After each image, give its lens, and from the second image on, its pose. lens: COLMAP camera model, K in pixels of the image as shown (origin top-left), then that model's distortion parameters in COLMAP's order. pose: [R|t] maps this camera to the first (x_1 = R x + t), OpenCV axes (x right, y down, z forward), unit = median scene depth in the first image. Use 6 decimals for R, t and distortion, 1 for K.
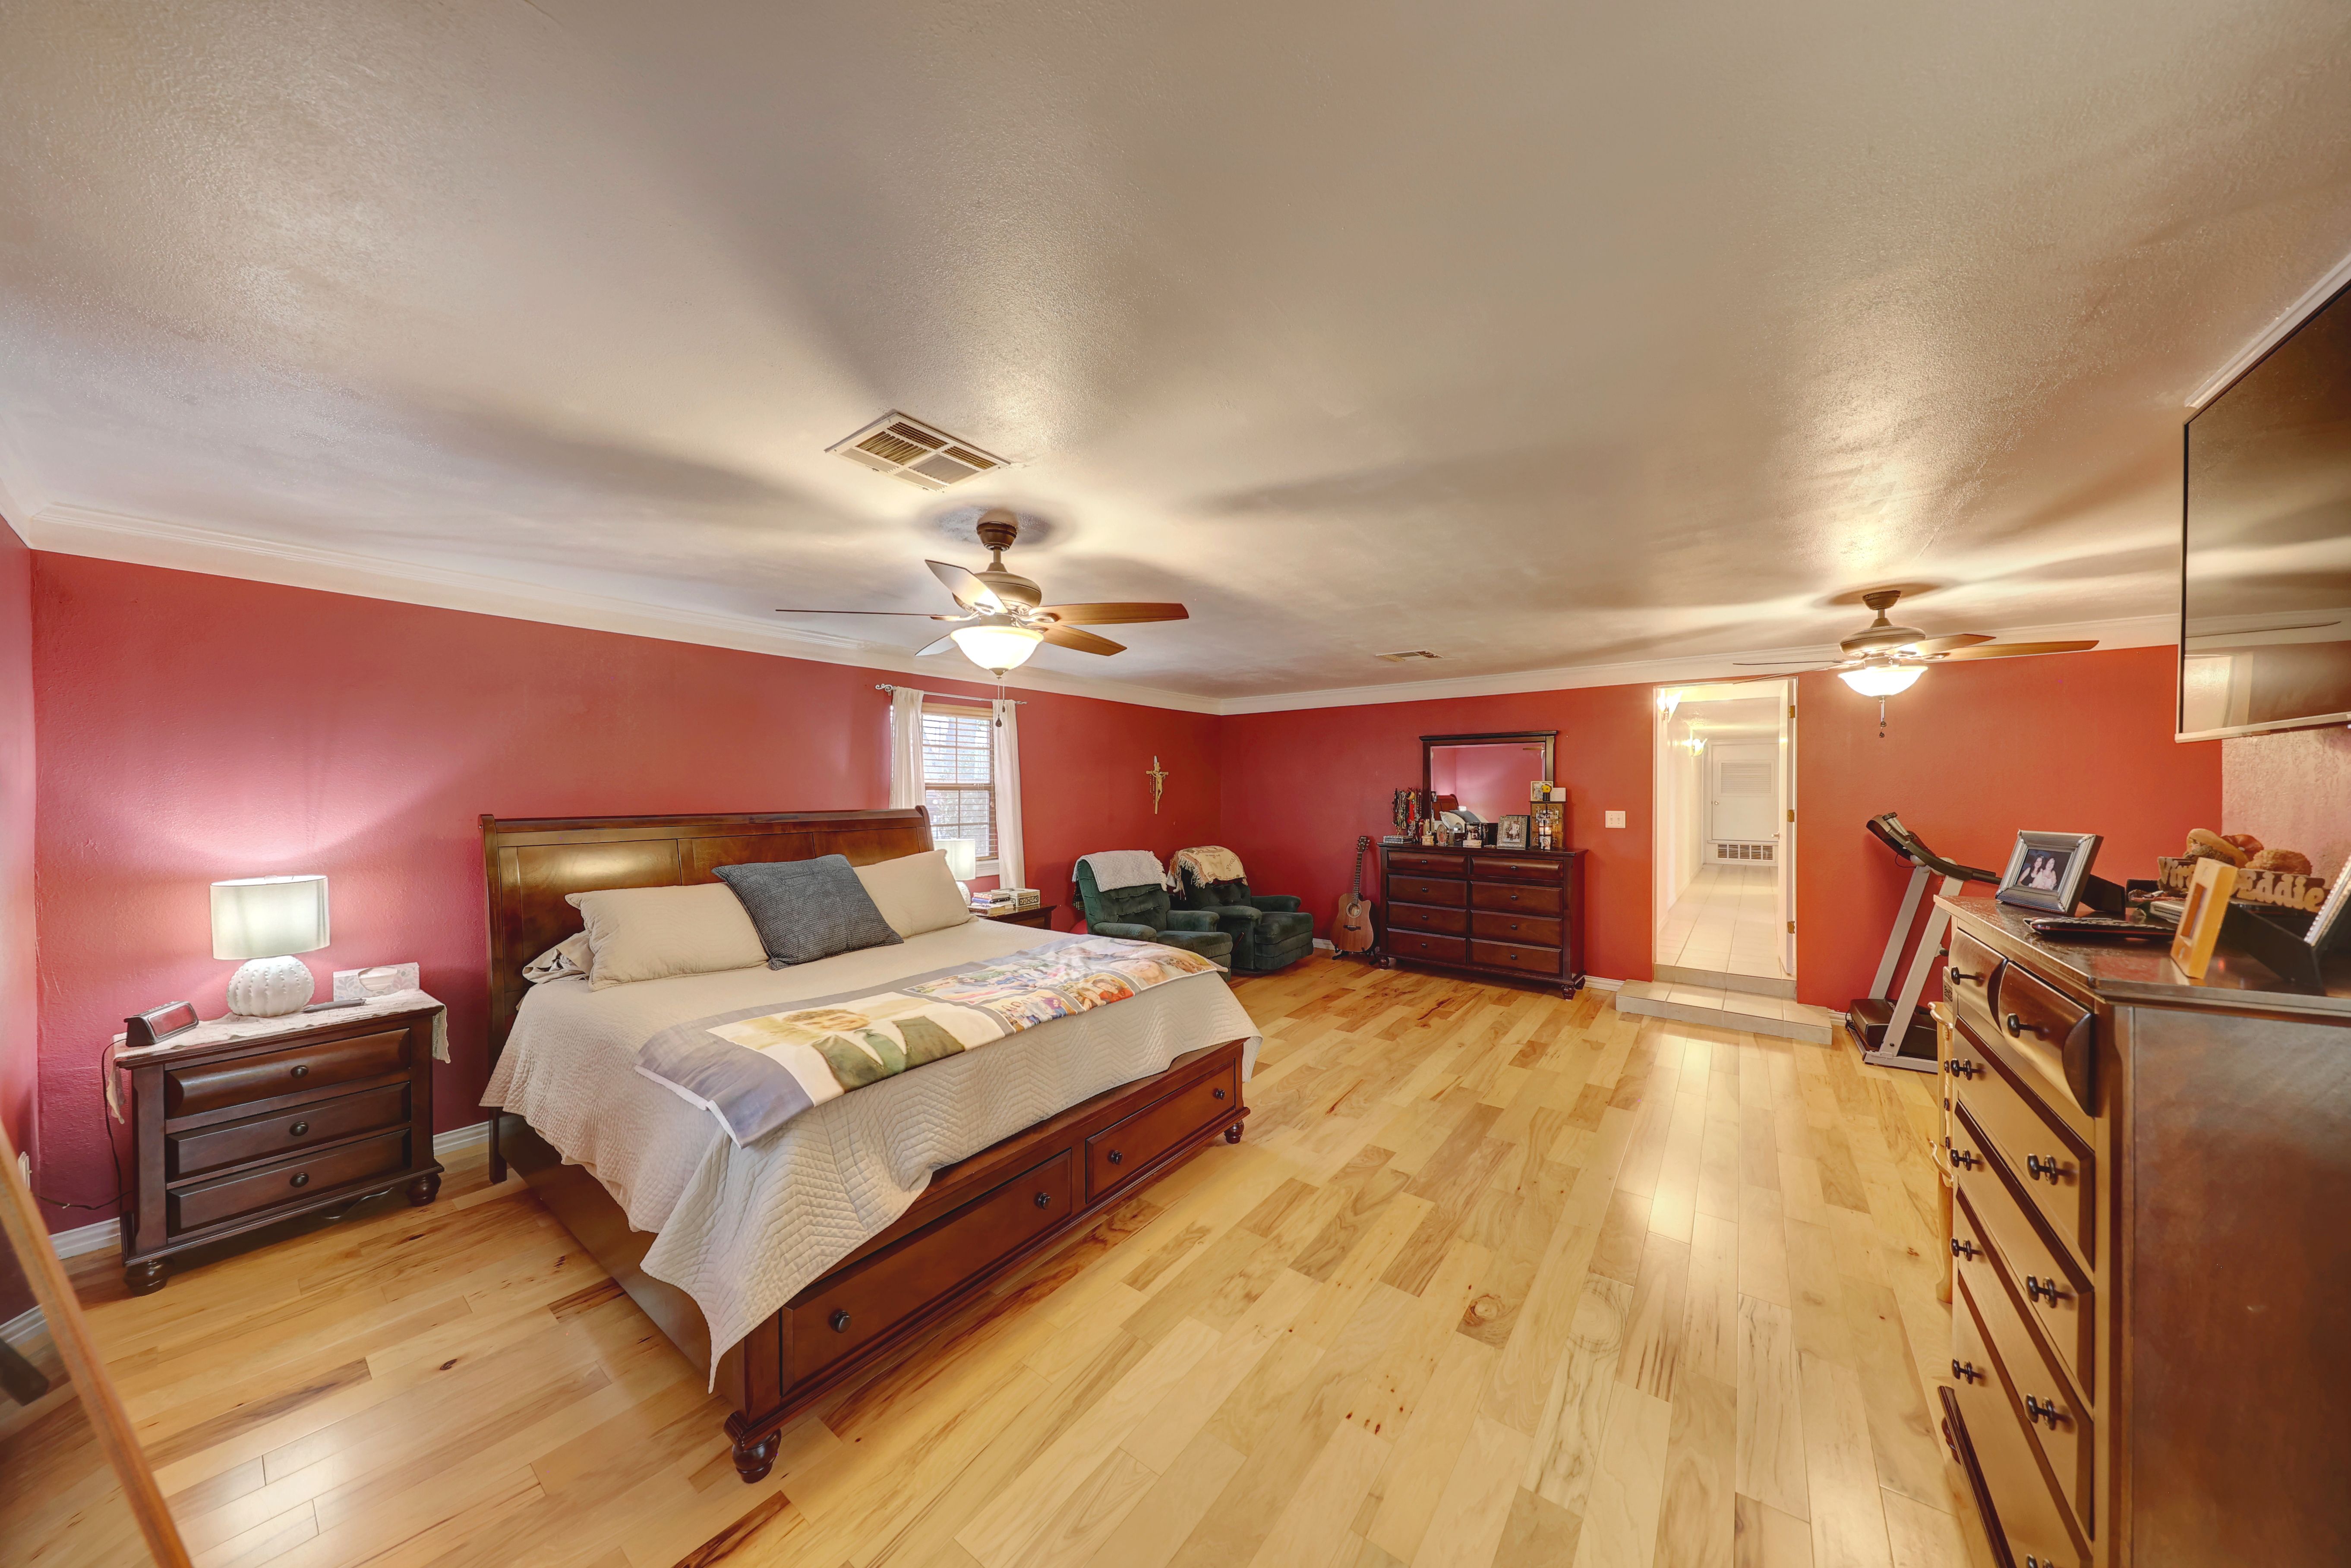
lens RADIAL K [[747.7, 0, 1176.9], [0, 747.7, 792.9], [0, 0, 1]] dist [-0.009247, -0.000757]
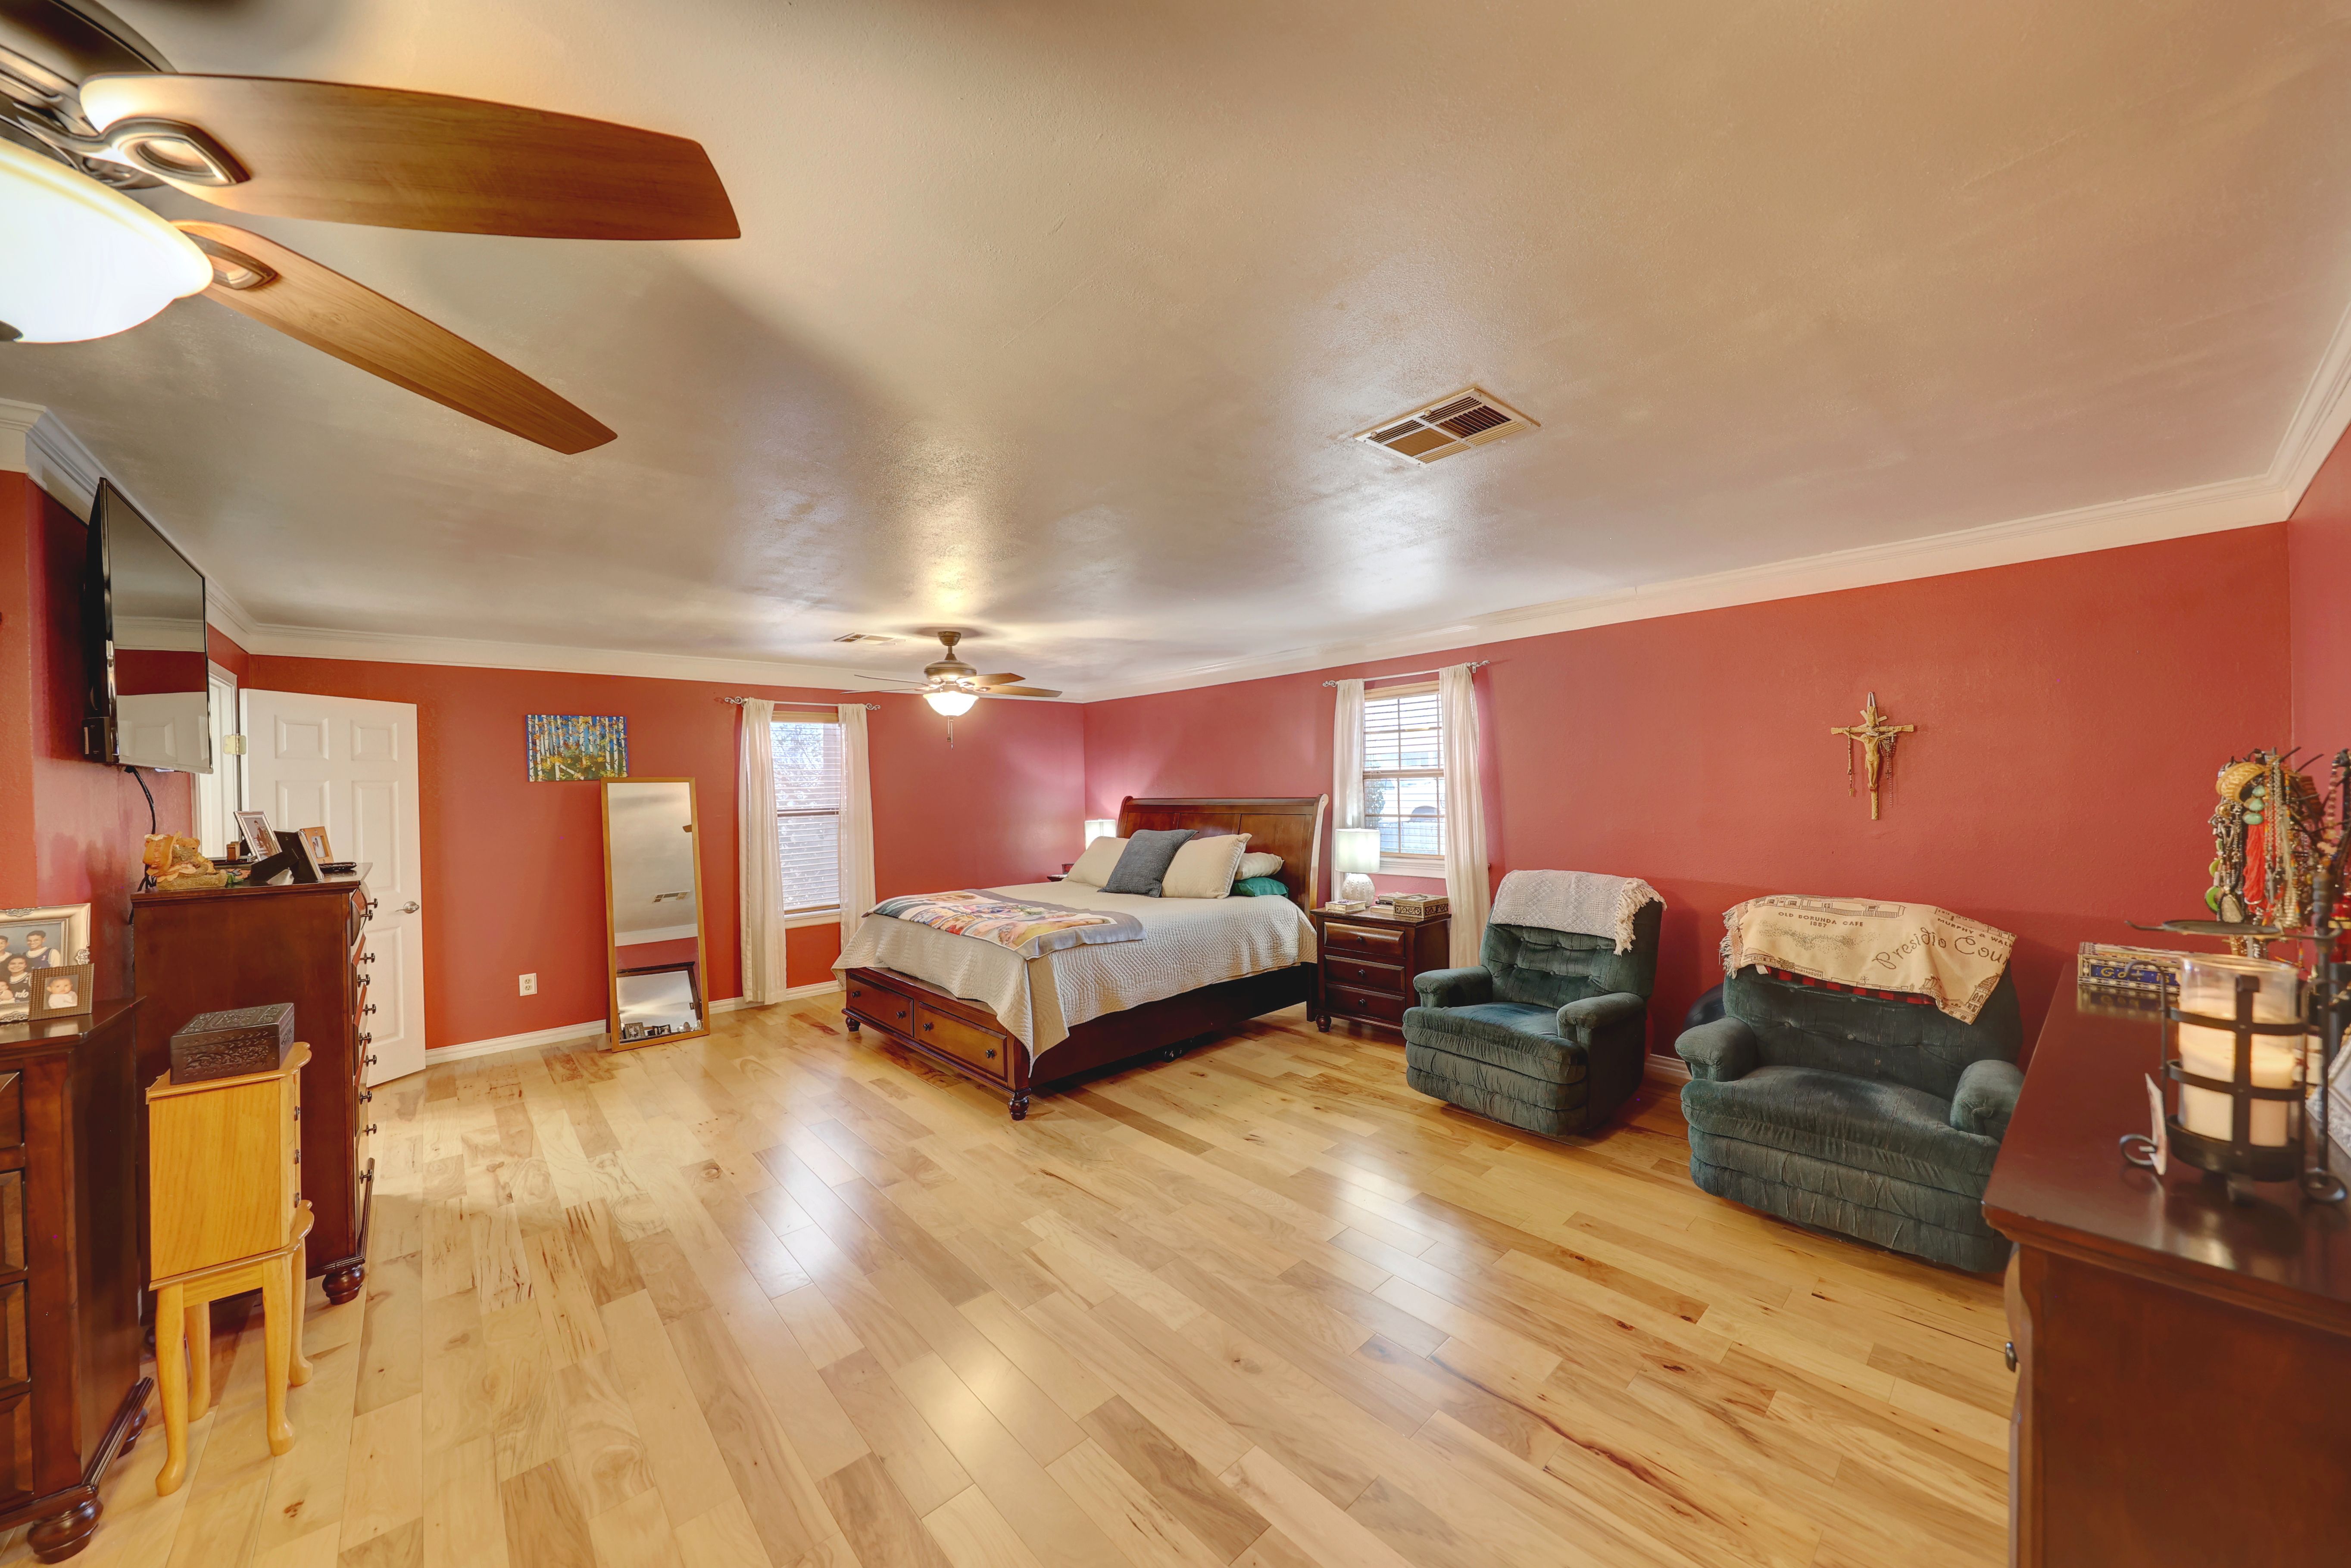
lens RADIAL K [[821.5, 0, 1173.2], [0, 821.5, 785.1], [0, 0, 1]] dist [-0.005641, -0.000051]
pose [[-0.183257, 0.008854, -0.983025, 0.772108], [0.013343, 0.999890, 0.006519, -0.004970], [0.982974, -0.011922, -0.183355, 0.947531]]
